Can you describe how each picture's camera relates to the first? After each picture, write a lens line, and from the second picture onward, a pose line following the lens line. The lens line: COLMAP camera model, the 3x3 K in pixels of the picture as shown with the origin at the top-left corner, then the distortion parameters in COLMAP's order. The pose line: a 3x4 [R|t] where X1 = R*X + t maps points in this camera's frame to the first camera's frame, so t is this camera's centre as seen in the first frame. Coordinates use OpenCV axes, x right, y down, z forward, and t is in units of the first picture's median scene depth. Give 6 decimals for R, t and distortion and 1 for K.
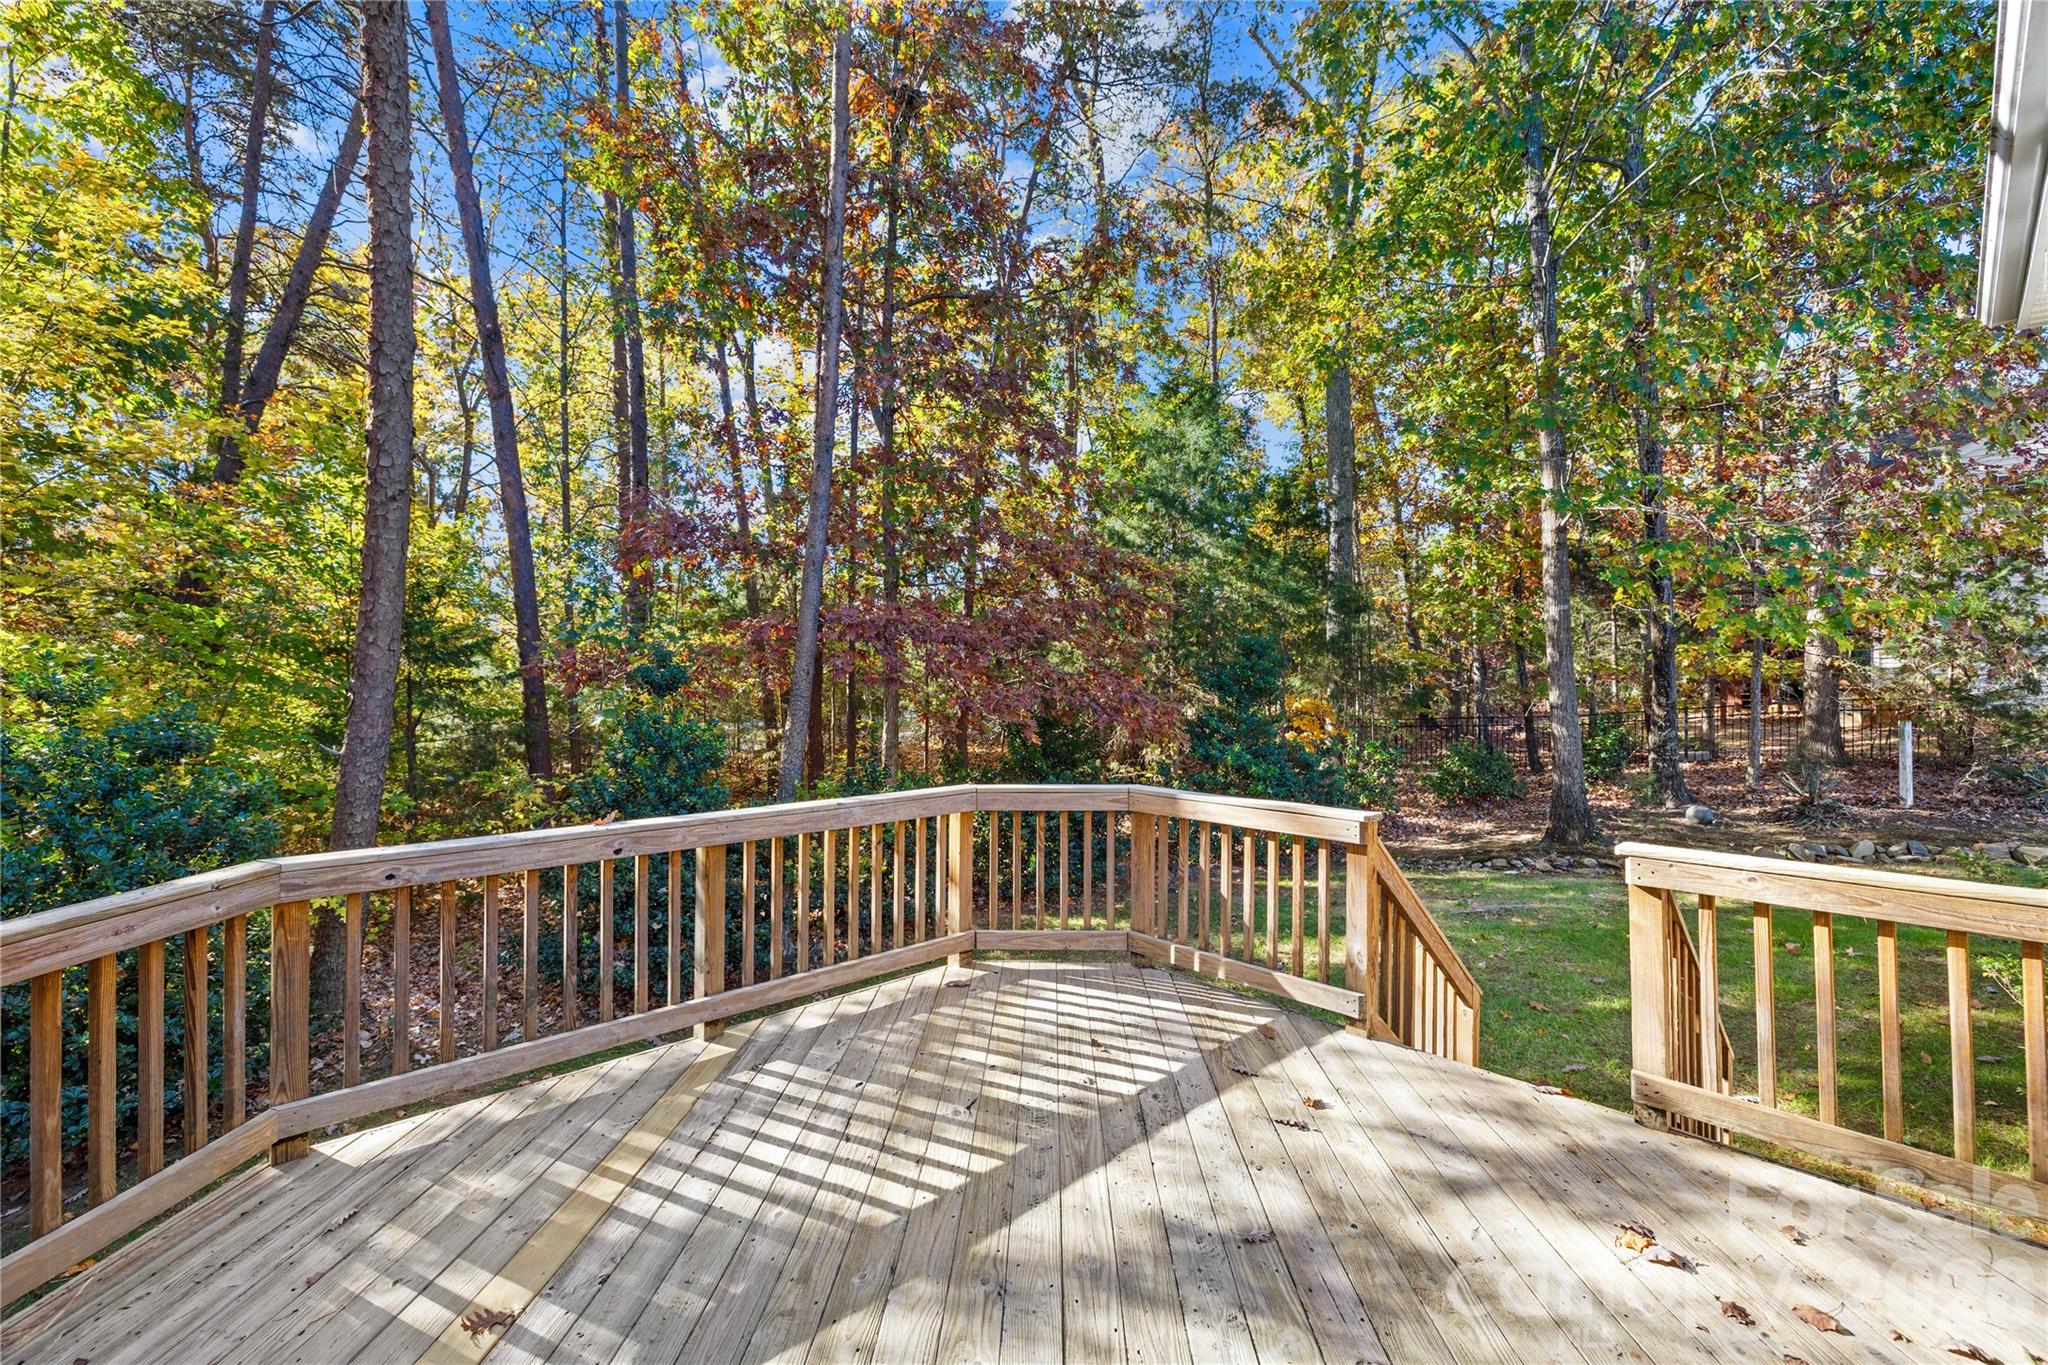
lens RADIAL K [[862.4, 0, 1024.0], [0, 862.4, 682.5], [0, 0, 1]] dist [0.001454, -0.000335]
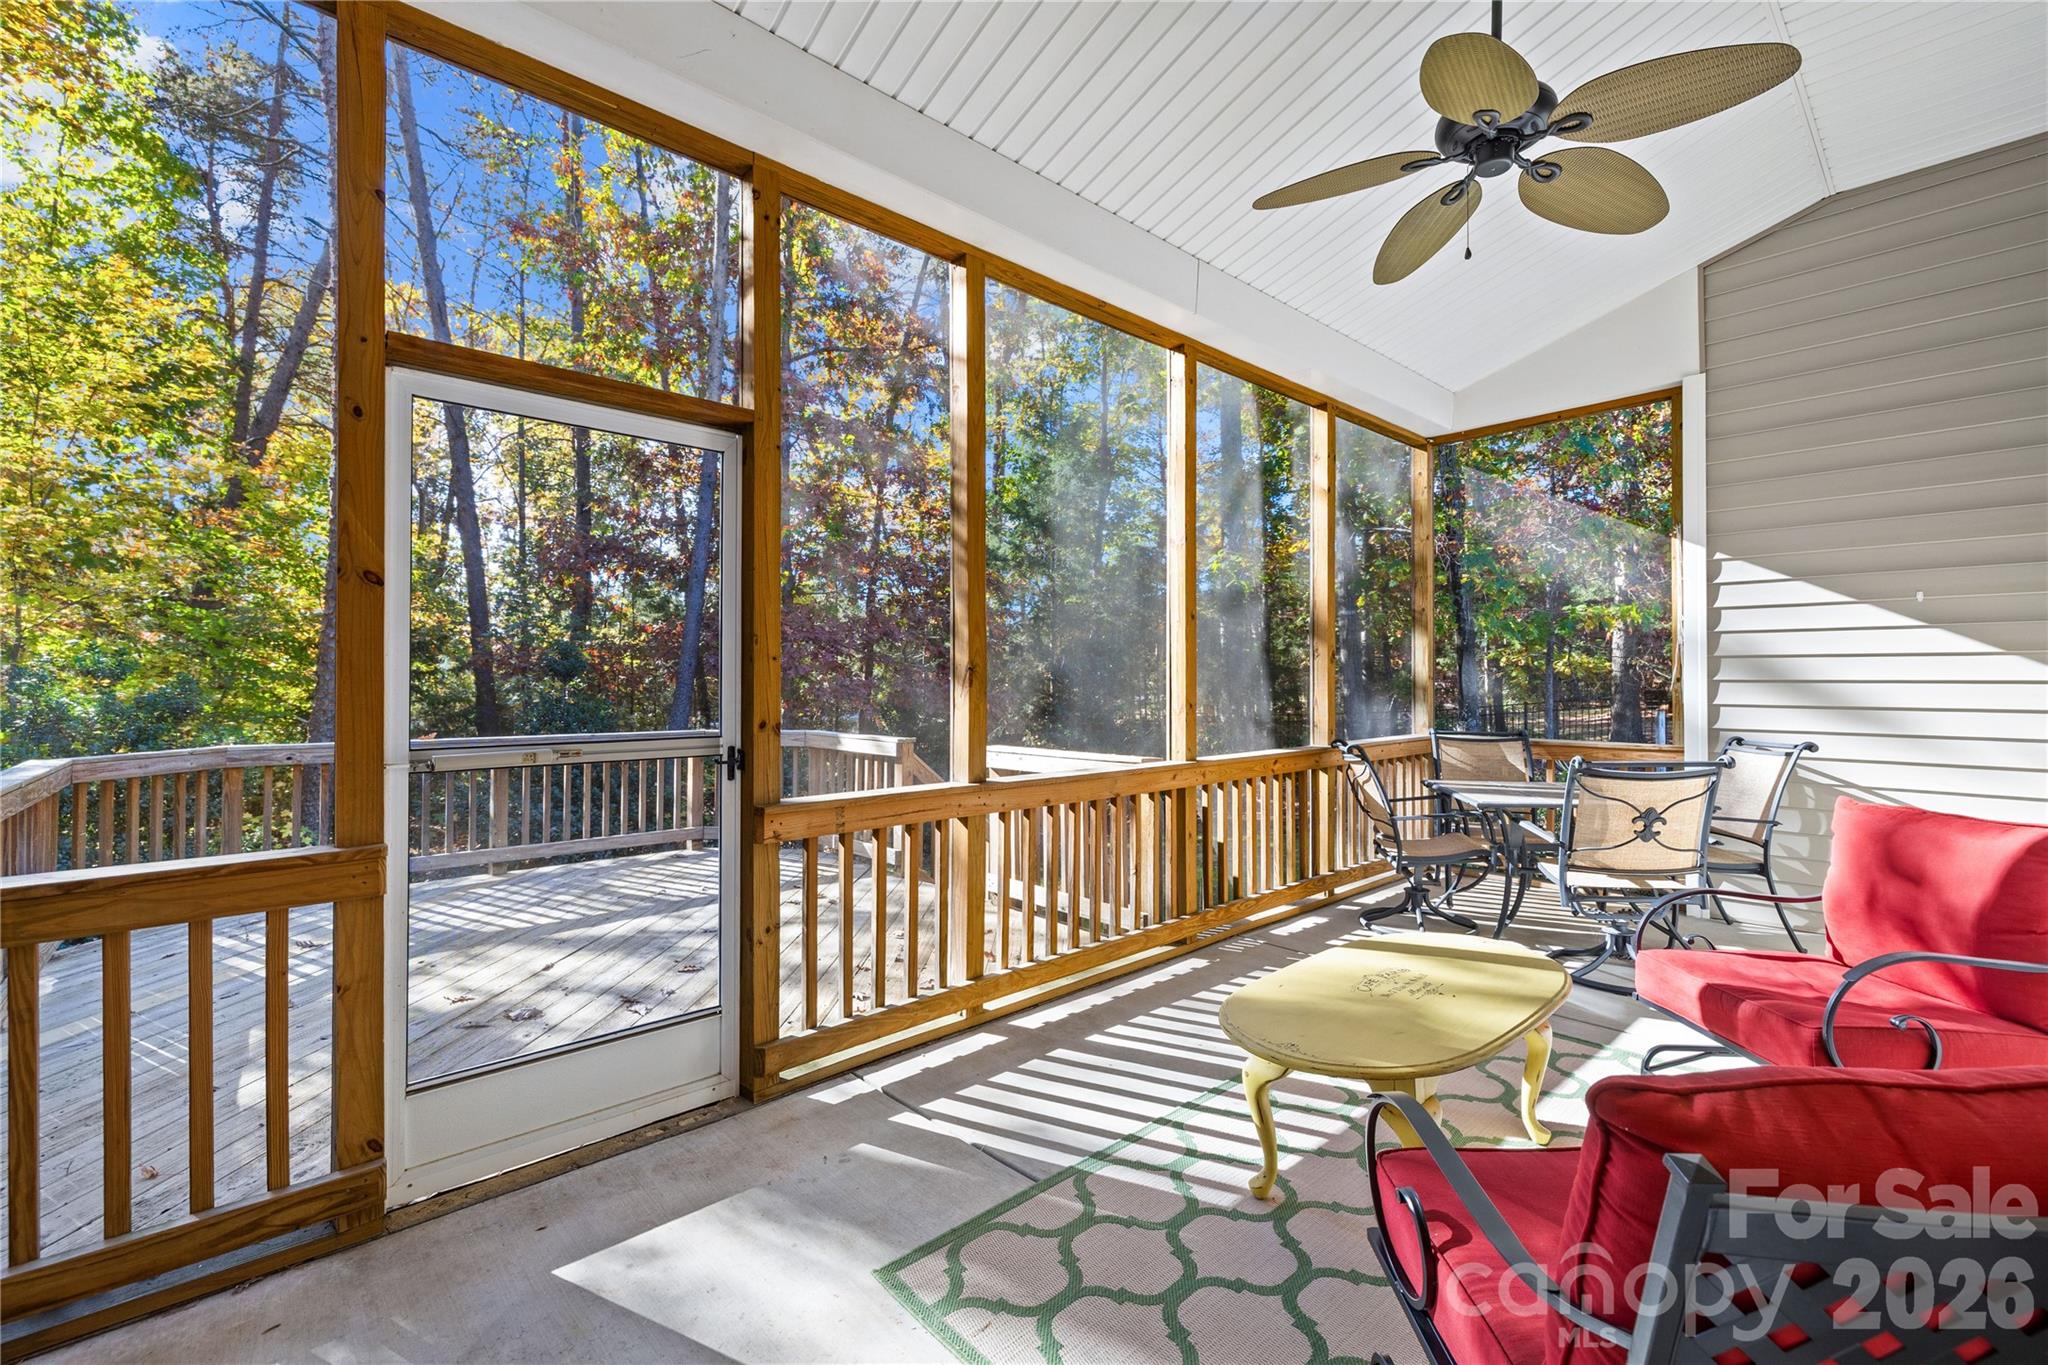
lens RADIAL K [[853.2, 0, 1018.3], [0, 853.2, 675.5], [0, 0, 1]] dist [0.001099, 0.000261]
pose [[0.999928, 0.000348, -0.011996, 0.178237], [-0.000478, 0.999941, -0.010839, 0.014422], [0.011992, 0.010844, 0.999869, -0.169408]]
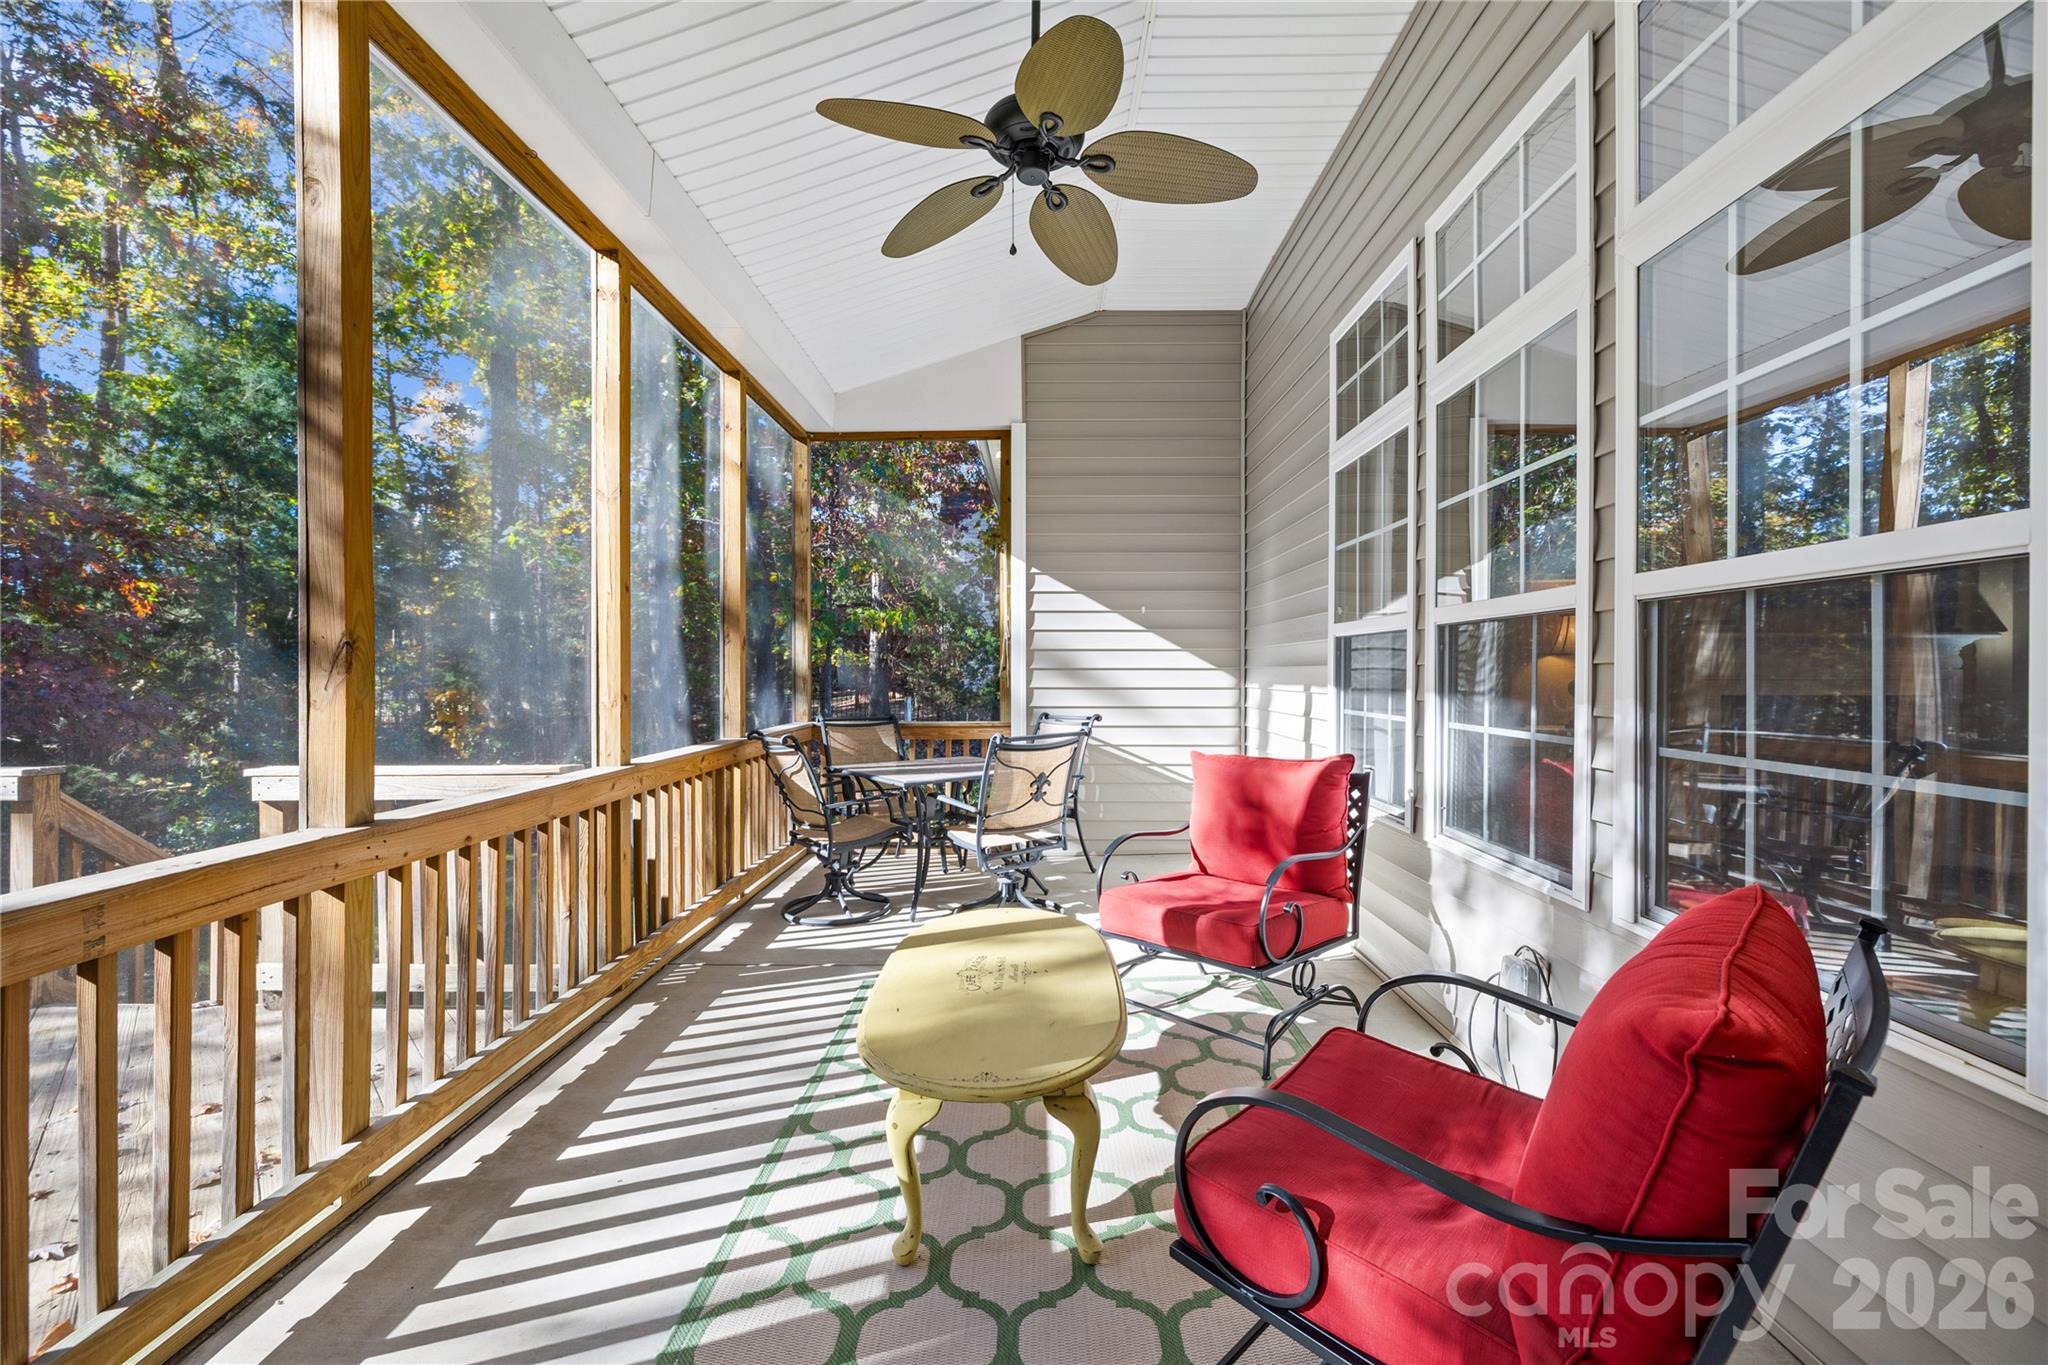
lens RADIAL K [[853.2, 0, 1018.3], [0, 853.2, 675.5], [0, 0, 1]] dist [0.001099, 0.000261]
pose [[0.702709, -0.004549, 0.711463, 0.137215], [0.006311, 0.999980, 0.000160, 0.016114], [-0.711449, 0.004378, 0.702724, -0.117482]]
